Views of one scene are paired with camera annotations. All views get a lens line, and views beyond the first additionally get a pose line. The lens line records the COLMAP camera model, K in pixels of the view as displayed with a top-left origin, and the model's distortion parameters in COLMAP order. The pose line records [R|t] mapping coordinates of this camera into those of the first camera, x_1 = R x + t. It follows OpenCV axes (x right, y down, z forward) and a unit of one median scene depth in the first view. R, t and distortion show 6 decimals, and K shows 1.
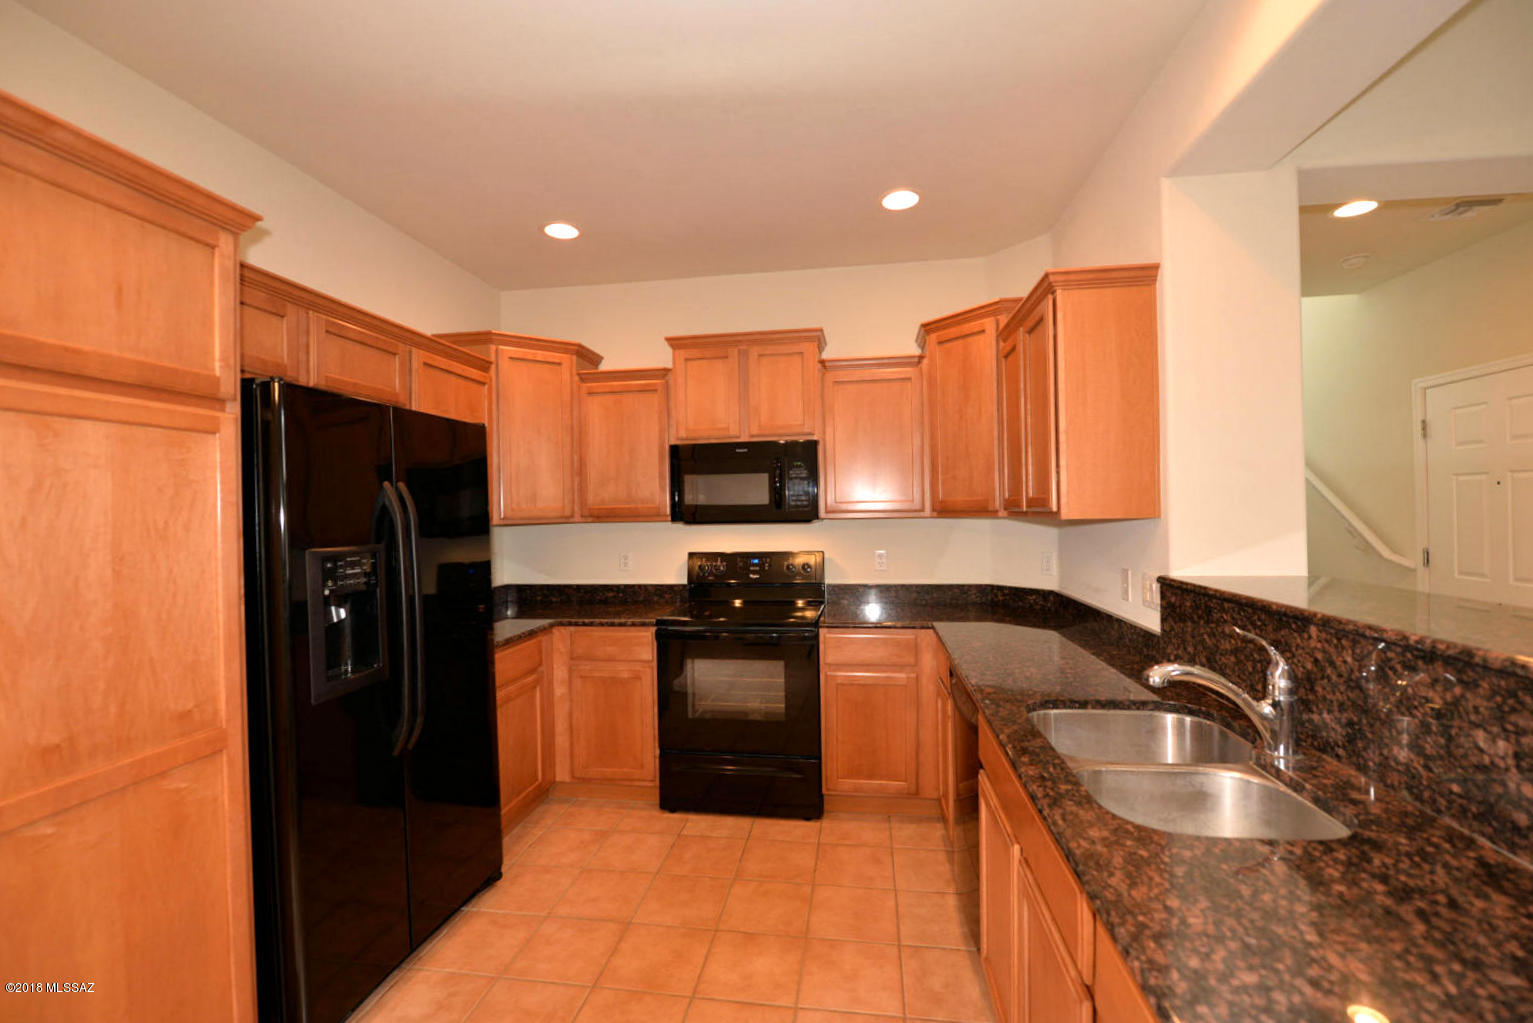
lens RADIAL K [[645.4, 0, 766.5], [0, 645.4, 511.5], [0, 0, 1]] dist [-0.001442, -0.010354]
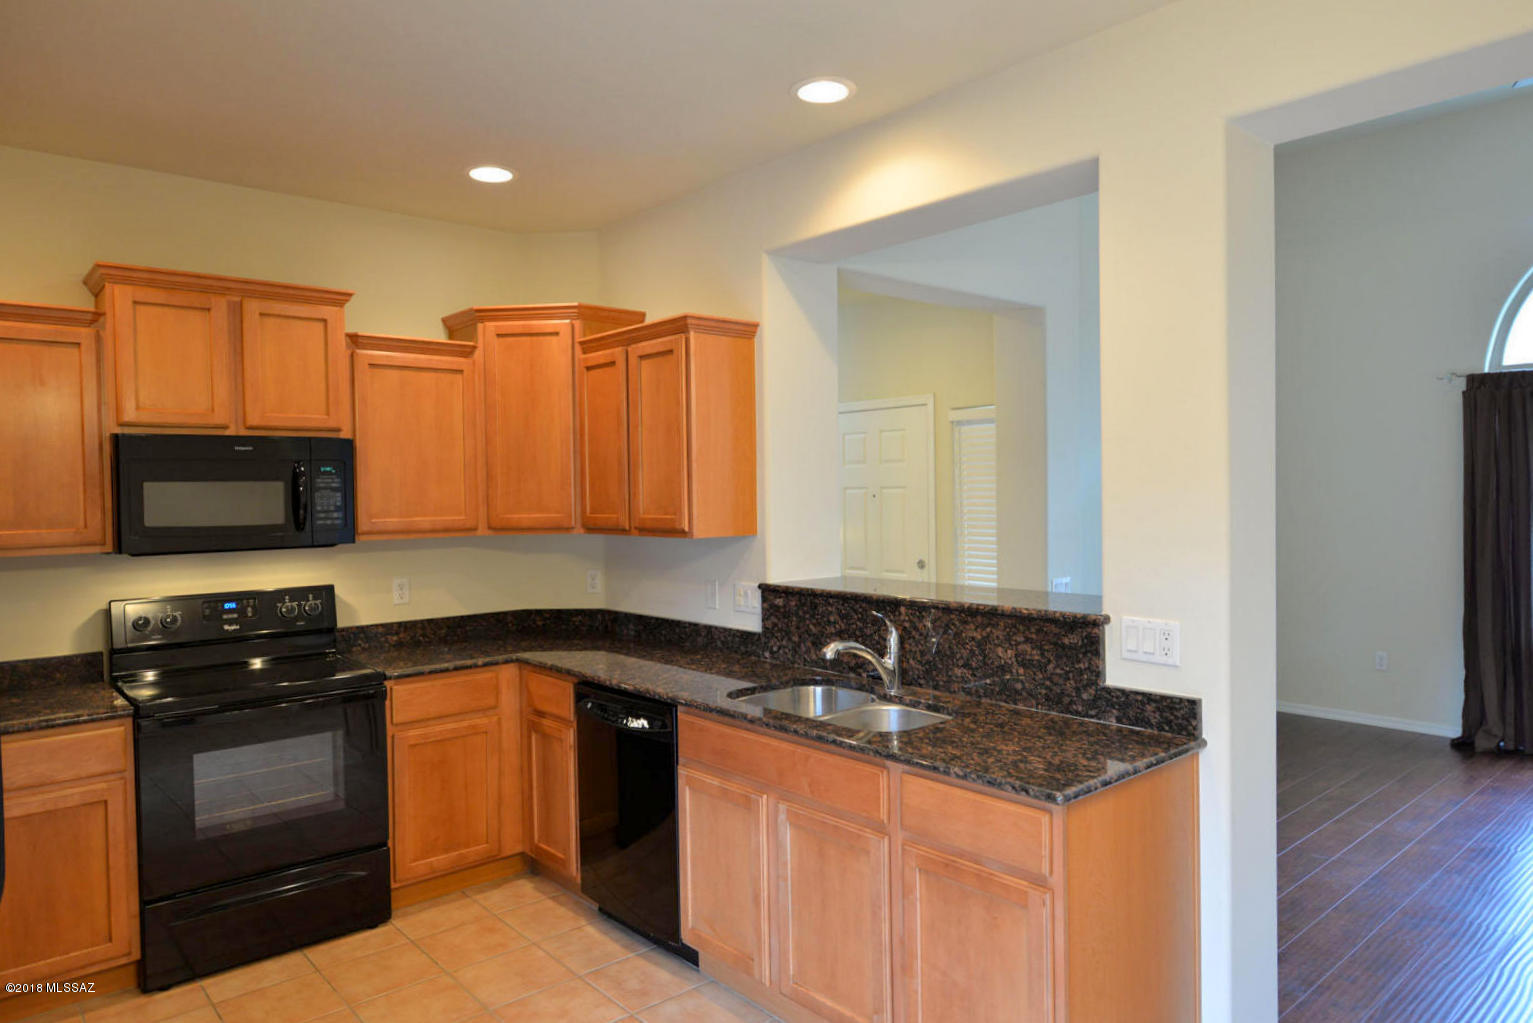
lens RADIAL K [[985.0, 0, 766.5], [0, 985.0, 511.5], [0, 0, 1]] dist [0.001593, 0.002047]
pose [[0.646870, -0.009360, 0.762543, -0.743938], [0.005466, 0.999956, 0.007637, -0.045955], [-0.762581, -0.000772, 0.646892, -0.190196]]
